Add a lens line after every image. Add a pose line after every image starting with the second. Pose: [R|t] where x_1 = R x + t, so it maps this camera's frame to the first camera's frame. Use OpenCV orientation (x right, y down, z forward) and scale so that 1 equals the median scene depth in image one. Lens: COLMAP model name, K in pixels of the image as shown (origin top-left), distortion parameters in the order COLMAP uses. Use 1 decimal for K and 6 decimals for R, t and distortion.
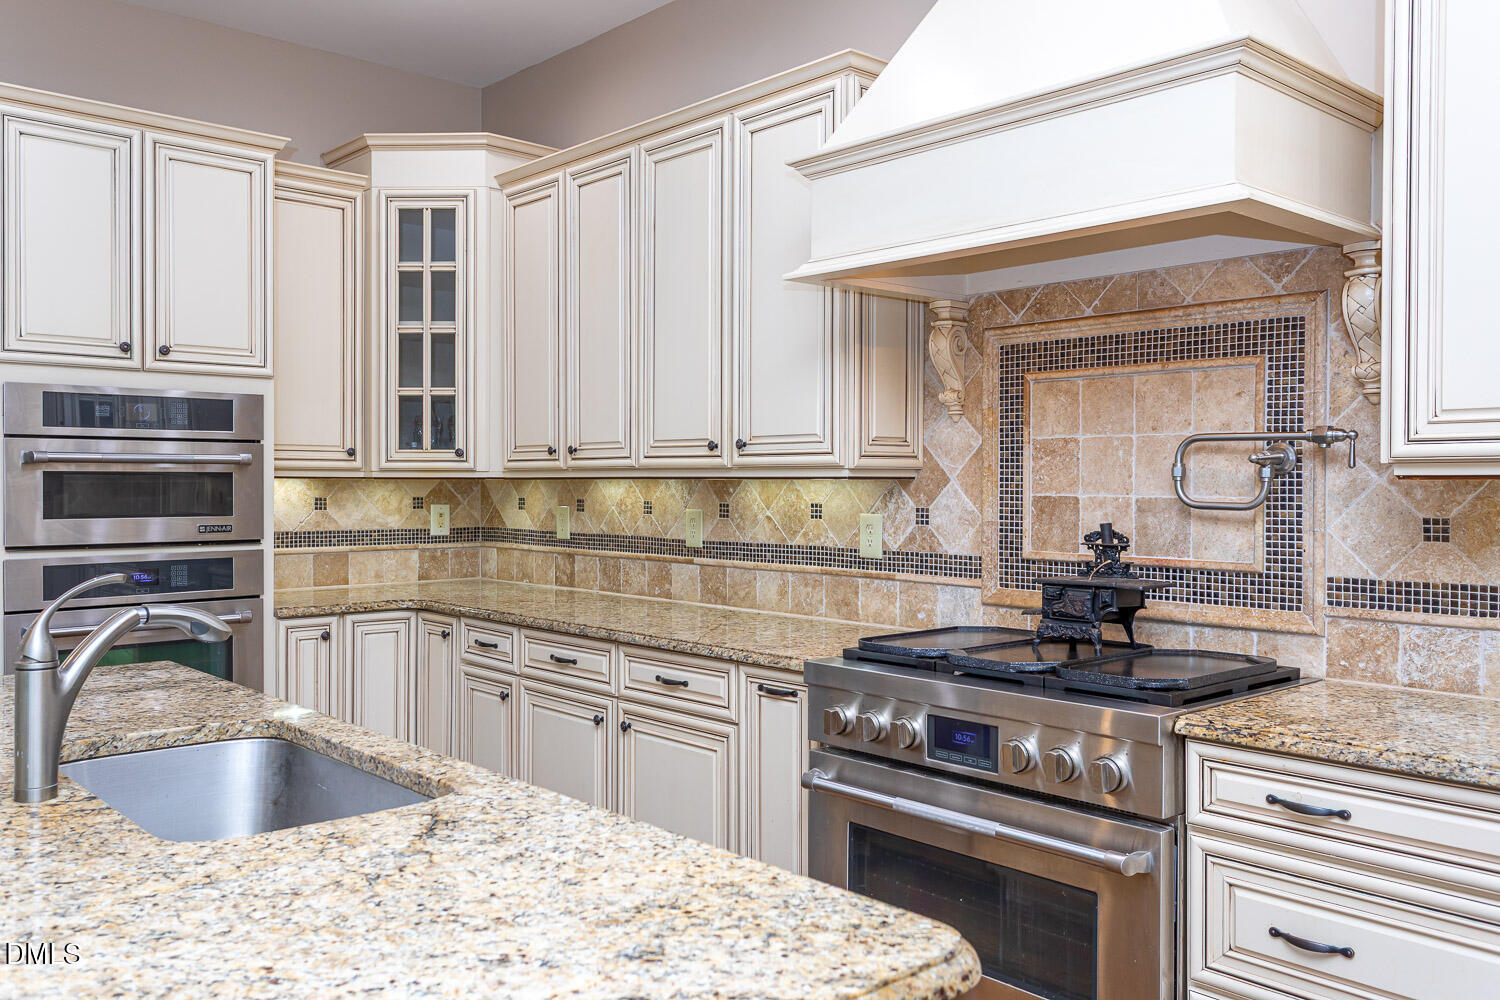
lens RADIAL K [[1221.0, 0, 750.0], [0, 1221.0, 500.0], [0, 0, 1]] dist [0.013109, 0.001646]
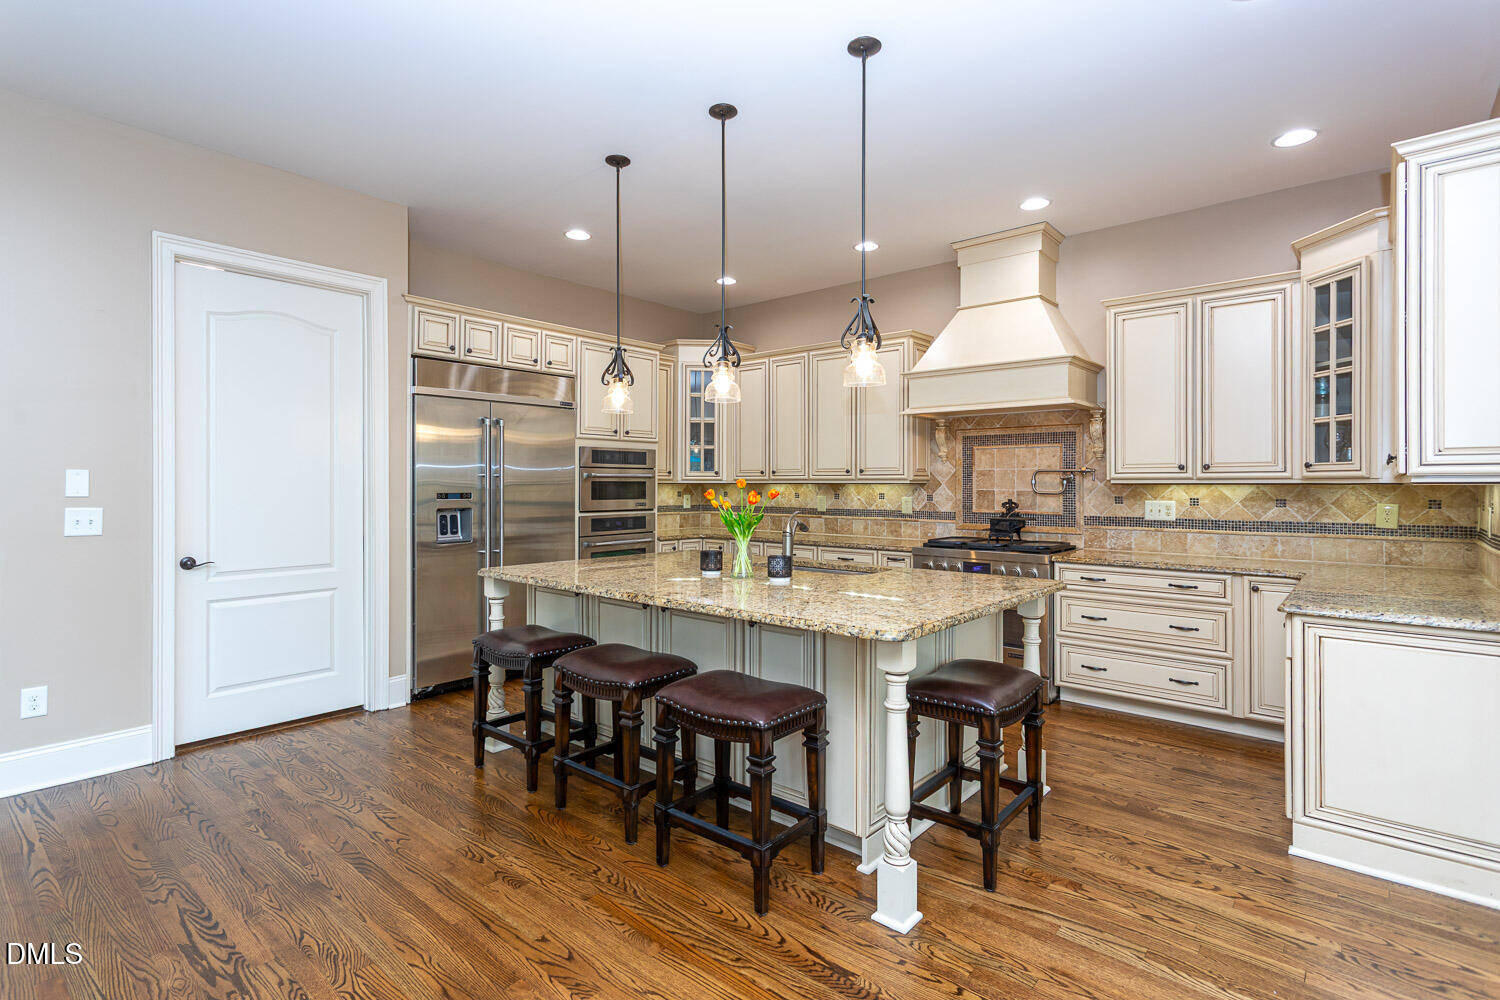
lens RADIAL K [[737.0, 0, 749.7], [0, 737.0, 483.5], [0, 0, 1]] dist [0.000922, 0.000760]
pose [[0.992219, -0.001089, 0.124501, -0.442218], [0.002899, 0.999893, -0.014359, 0.003981], [-0.124472, 0.014608, 0.992116, -0.549707]]
